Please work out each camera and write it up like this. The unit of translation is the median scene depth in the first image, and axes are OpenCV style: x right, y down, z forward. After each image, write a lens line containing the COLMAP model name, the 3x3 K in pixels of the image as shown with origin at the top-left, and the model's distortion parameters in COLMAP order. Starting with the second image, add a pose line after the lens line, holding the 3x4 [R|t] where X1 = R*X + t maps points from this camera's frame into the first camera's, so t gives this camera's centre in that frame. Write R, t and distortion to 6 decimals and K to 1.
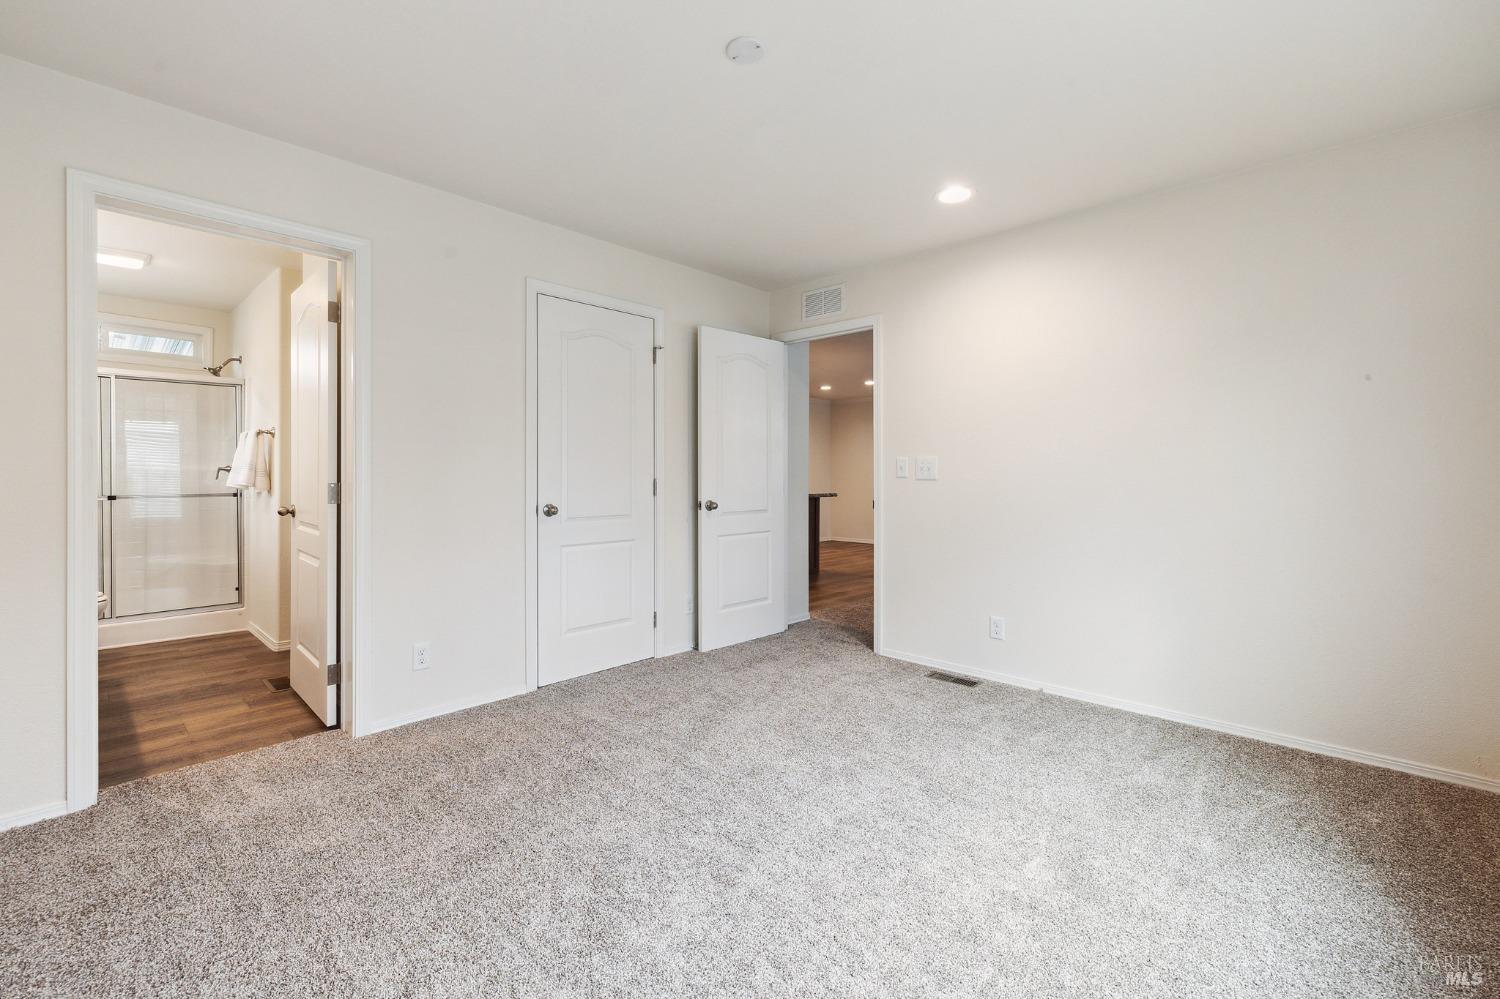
lens RADIAL K [[642.0, 0, 738.0], [0, 642.0, 482.5], [0, 0, 1]] dist [-0.000805, 0.000104]
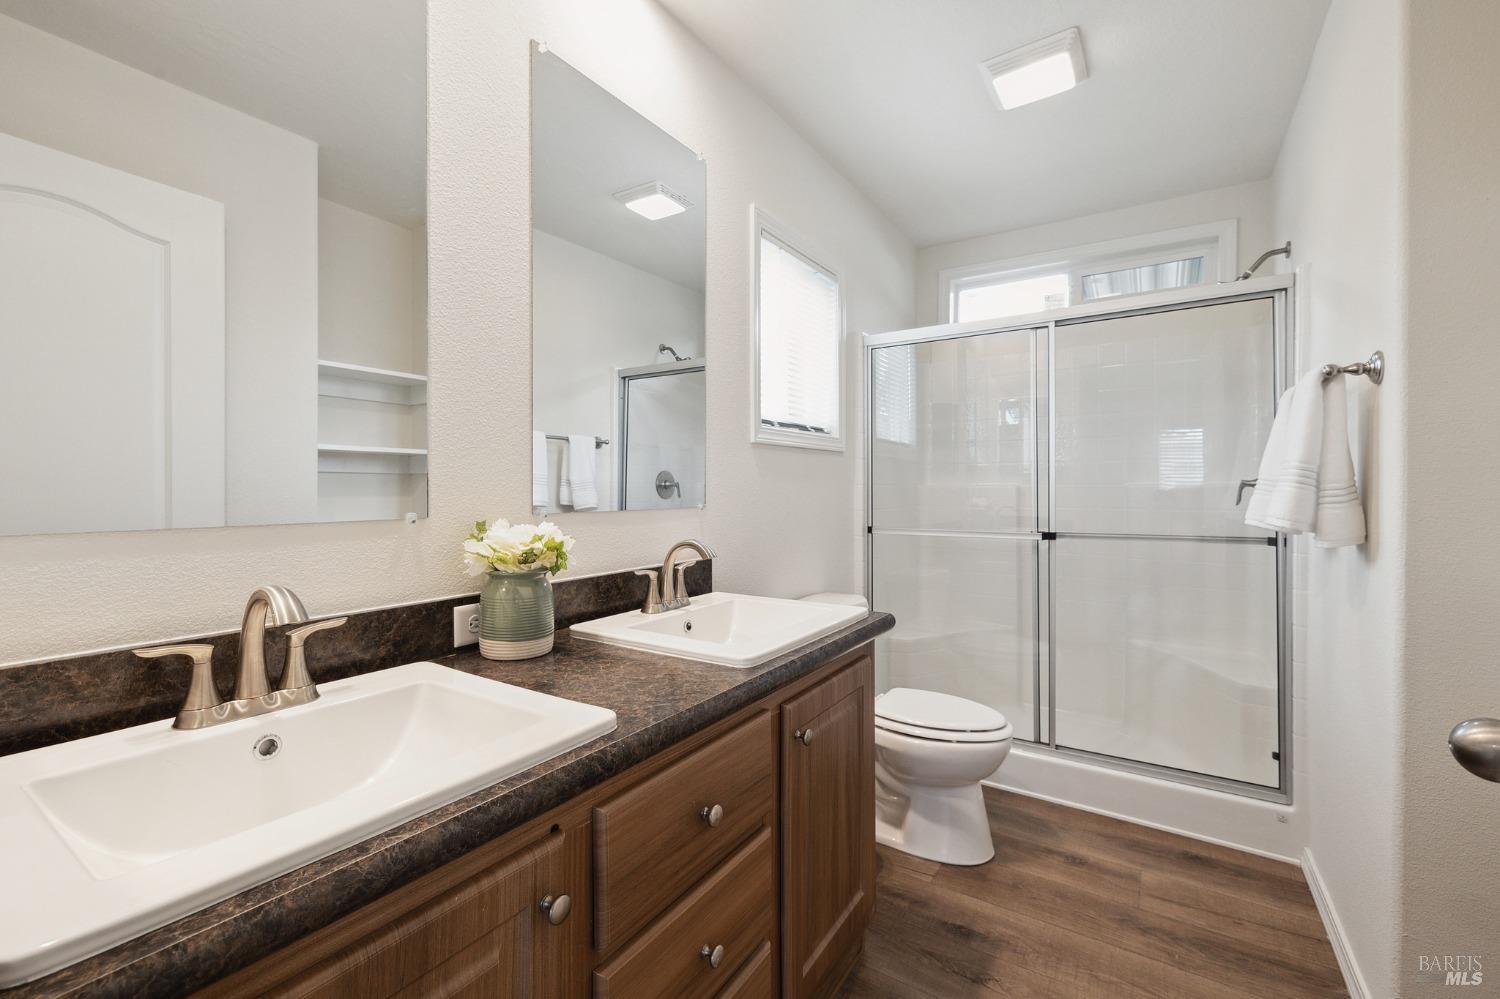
lens RADIAL K [[642.0, 0, 738.0], [0, 642.0, 482.5], [0, 0, 1]] dist [-0.000805, 0.000104]
pose [[0.184140, -0.014235, -0.982797, -0.457283], [-0.014241, 0.999752, -0.017149, -0.009776], [0.982797, 0.017153, 0.183891, 0.611647]]
